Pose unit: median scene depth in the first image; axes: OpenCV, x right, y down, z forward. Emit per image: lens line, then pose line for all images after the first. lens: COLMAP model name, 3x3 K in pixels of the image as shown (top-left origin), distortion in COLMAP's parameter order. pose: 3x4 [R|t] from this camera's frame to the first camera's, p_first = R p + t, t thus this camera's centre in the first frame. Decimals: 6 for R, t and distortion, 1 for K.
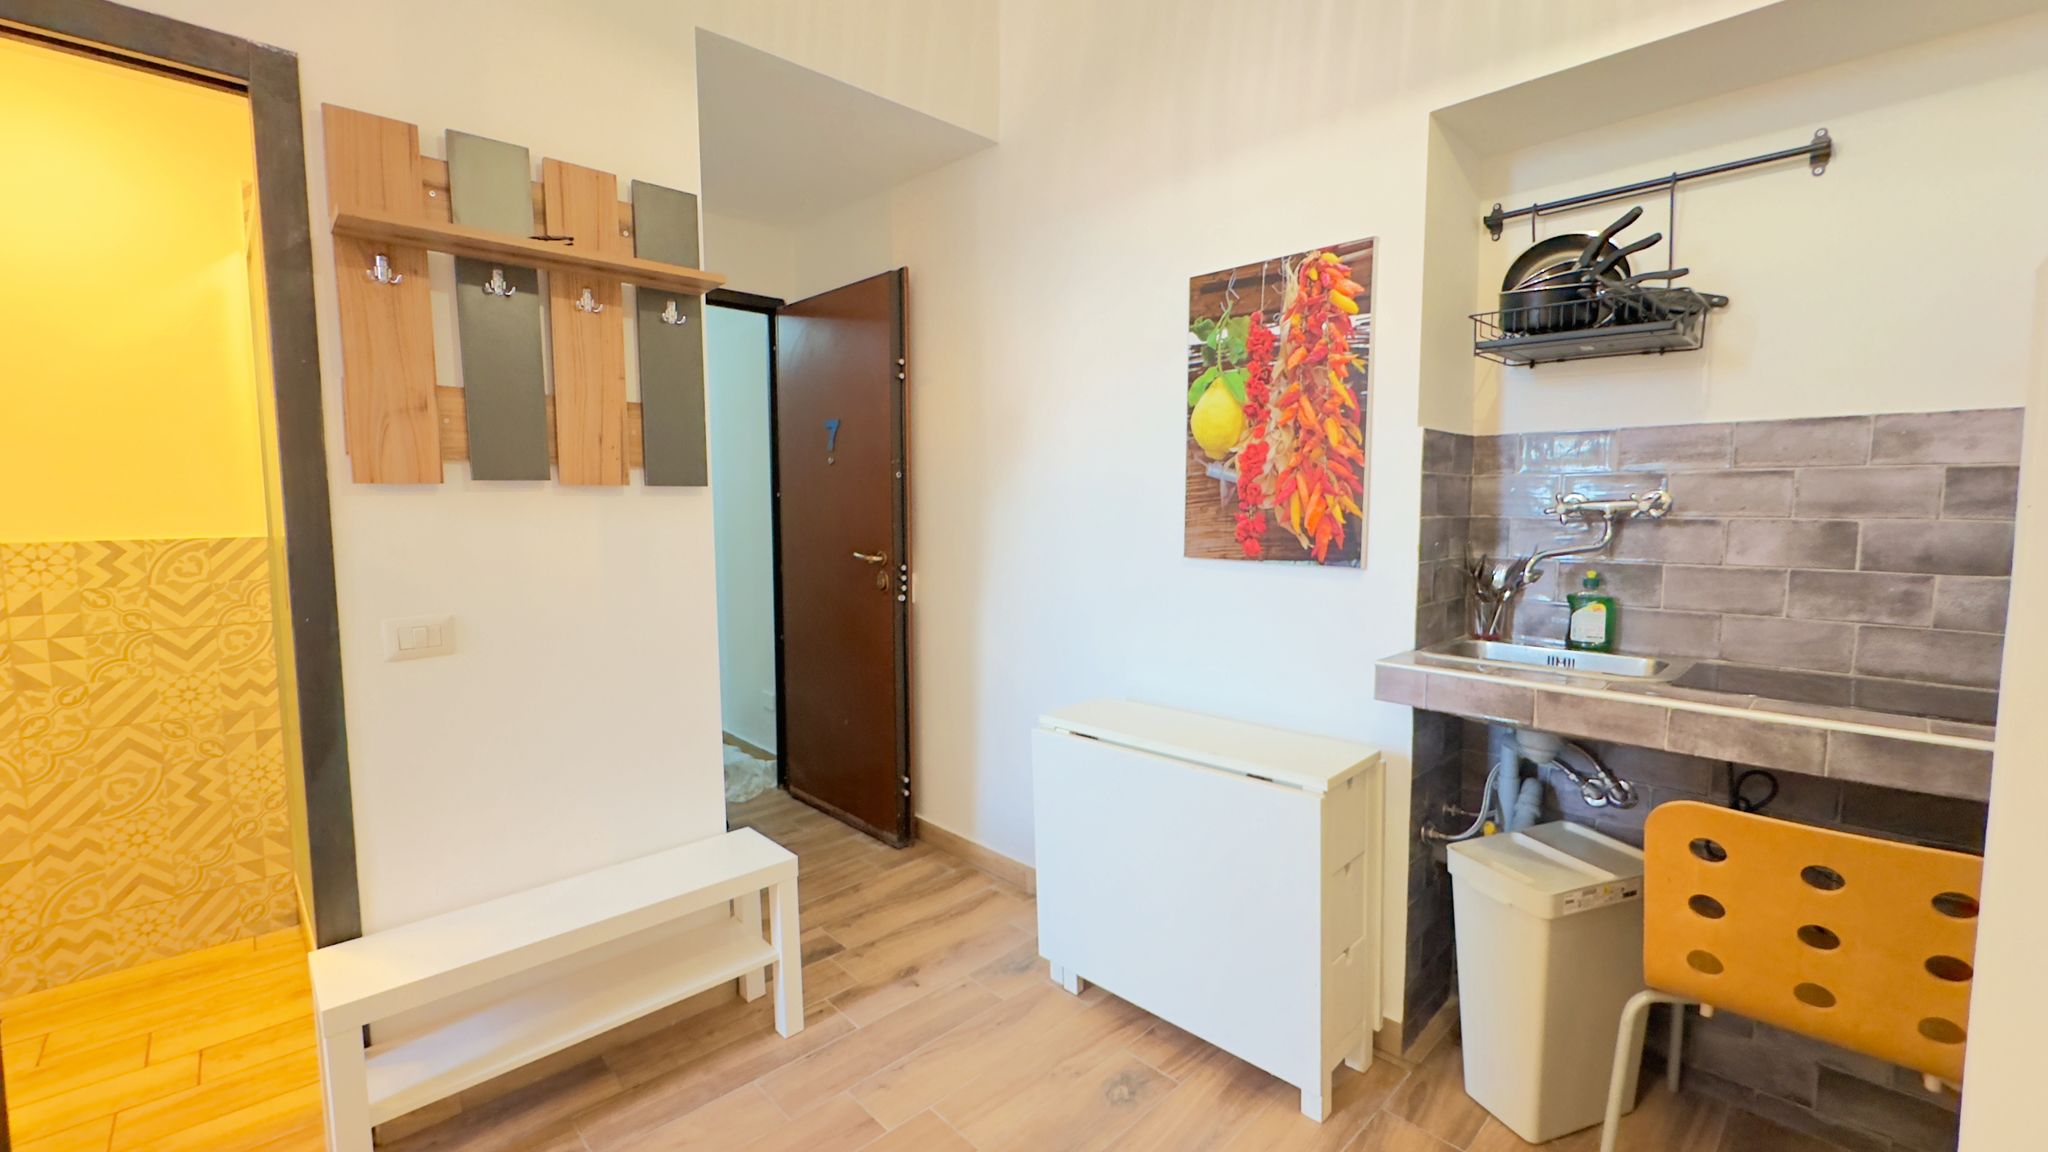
lens RADIAL K [[839.2, 0, 1019.8], [0, 839.2, 575.2], [0, 0, 1]] dist [-0.004178, 0.000667]
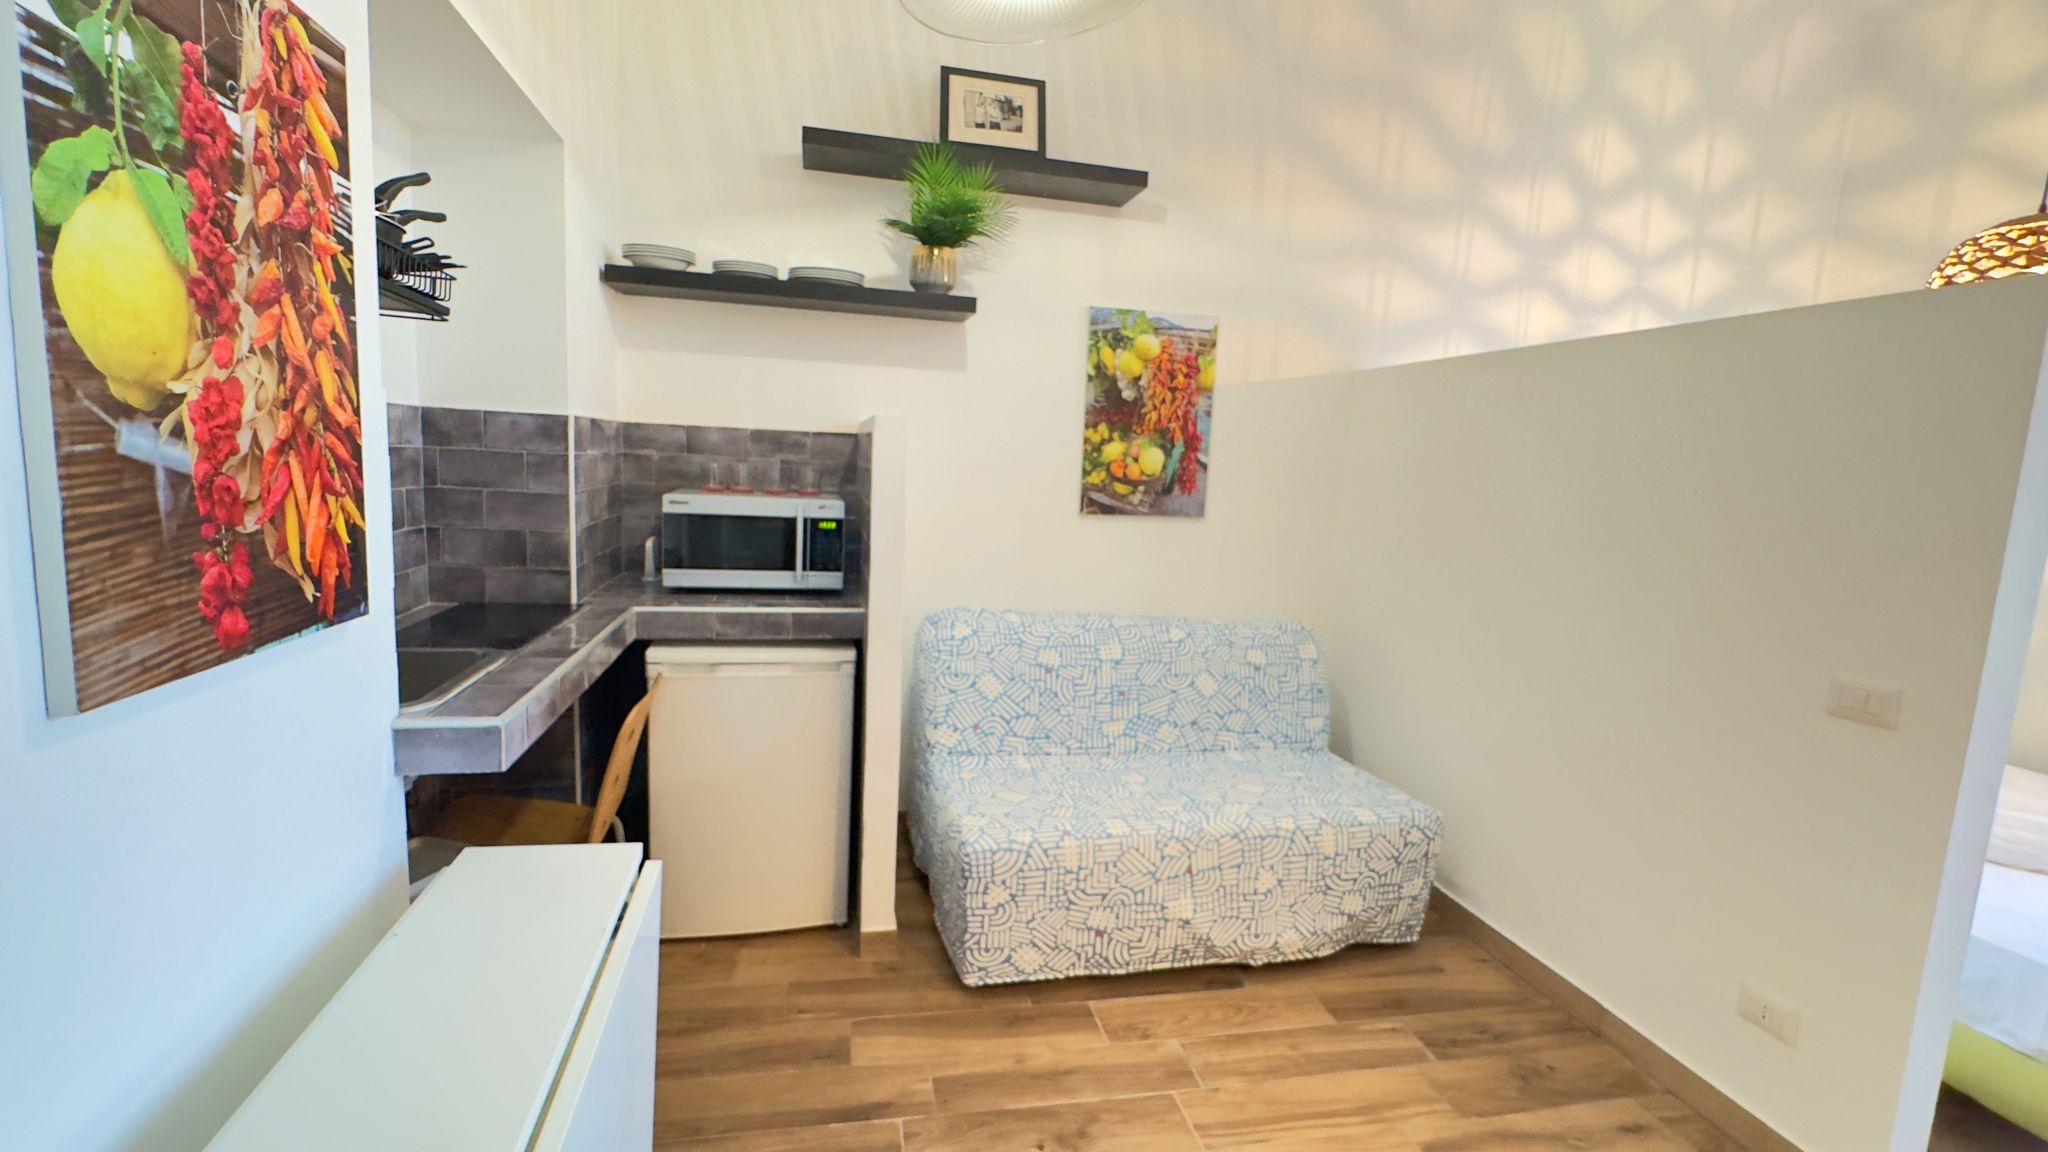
lens RADIAL K [[875.2, 0, 1021.5], [0, 875.2, 573.3], [0, 0, 1]] dist [-0.003564, -0.000689]
pose [[-0.854805, -0.108937, 0.507387, -0.297030], [-0.005448, 0.979549, 0.201134, -0.158252], [-0.518921, 0.169166, -0.837916, 1.218419]]
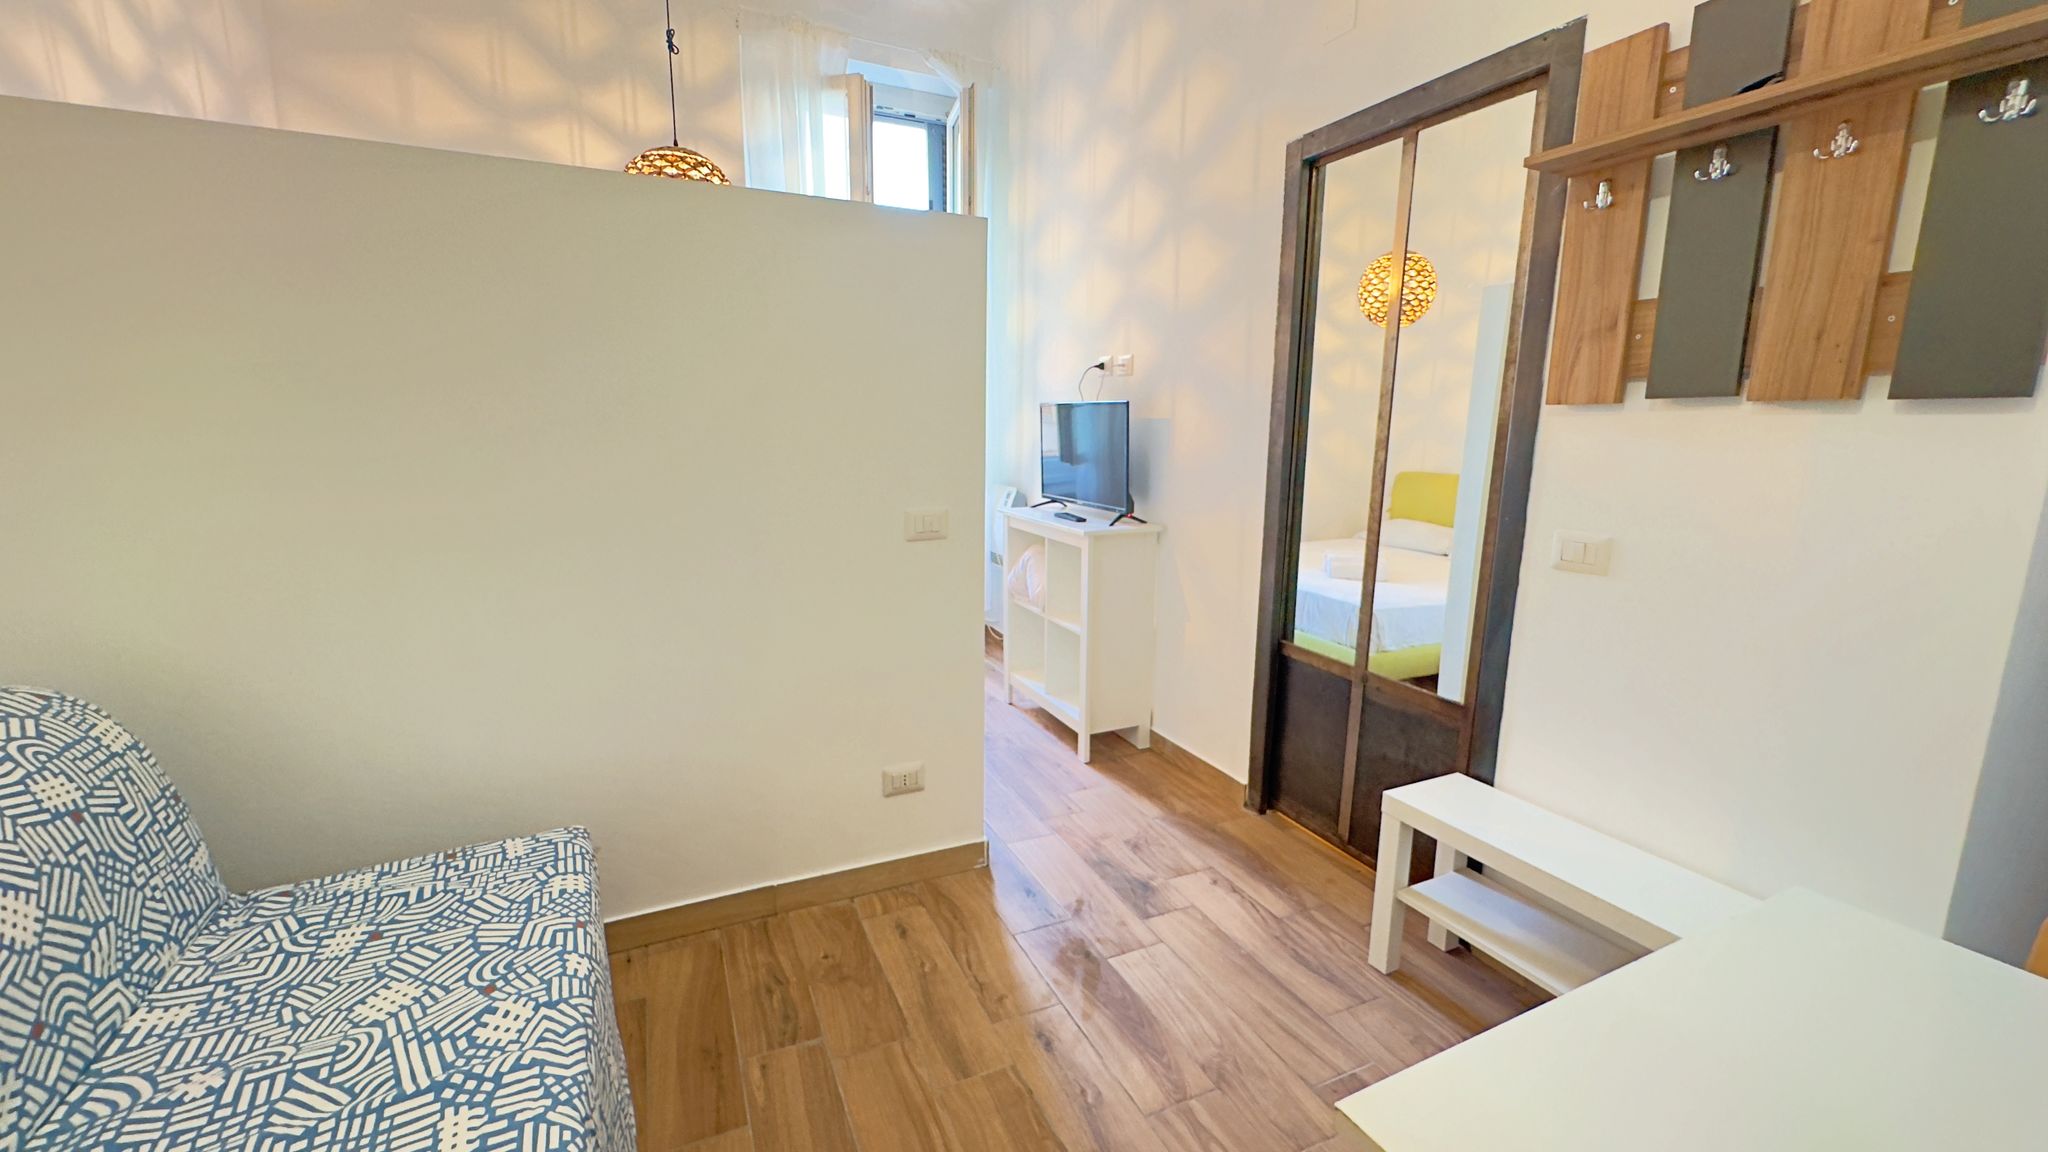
lens RADIAL K [[818.7, 0, 1018.6], [0, 818.7, 576.3], [0, 0, 1]] dist [-0.001658, 0.000338]
pose [[-0.320245, 0.173149, -0.931377, 0.395927], [-0.089353, 0.973251, 0.211657, -0.043214], [0.943111, 0.151003, -0.296207, 0.547779]]
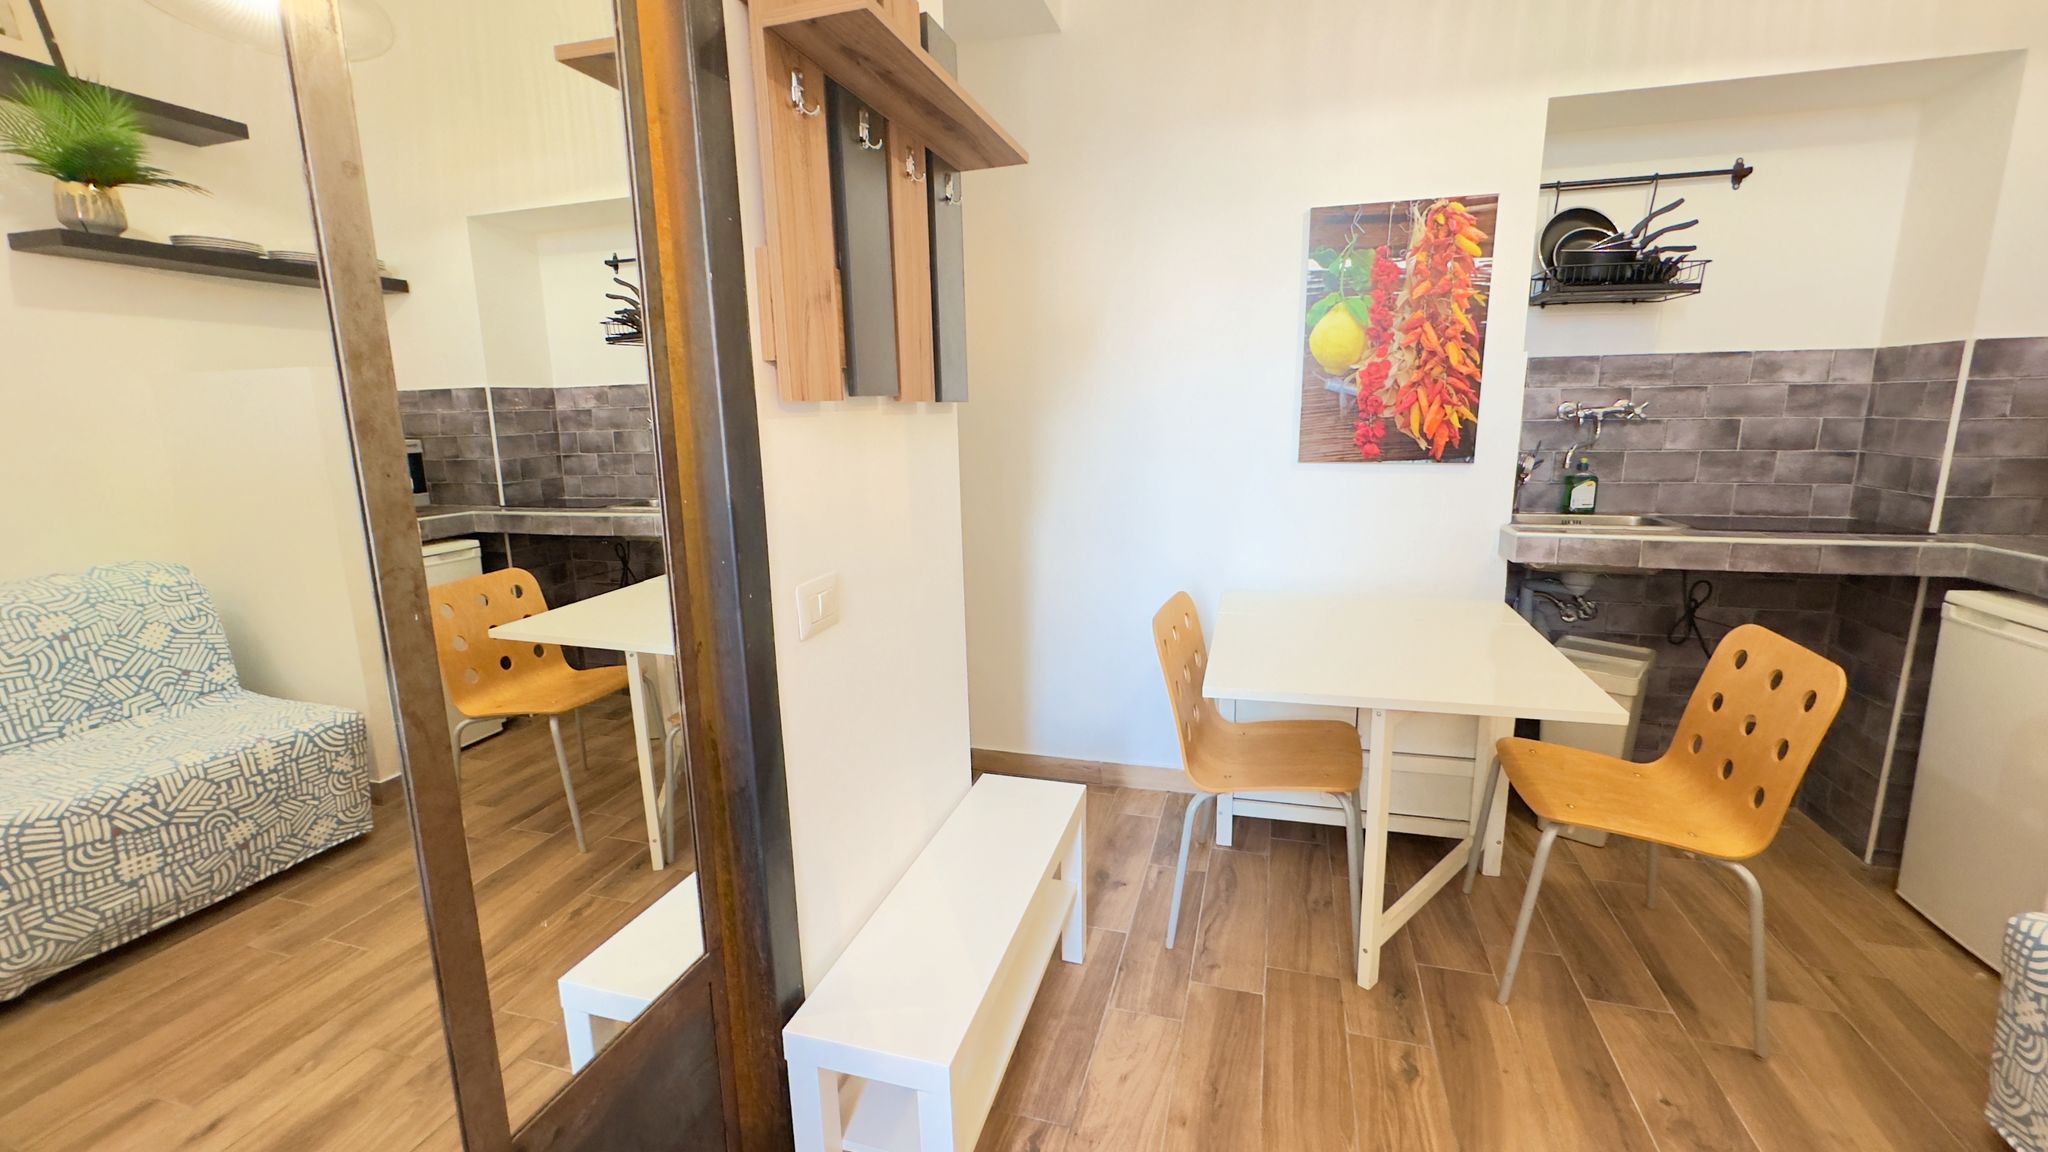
lens RADIAL K [[825.2, 0, 1021.1], [0, 825.2, 573.6], [0, 0, 1]] dist [-0.004816, 0.000180]
pose [[0.870865, -0.107705, 0.479577, -0.774857], [0.057052, 0.991252, 0.119018, -0.029145], [-0.488200, -0.076288, 0.869391, 0.221948]]
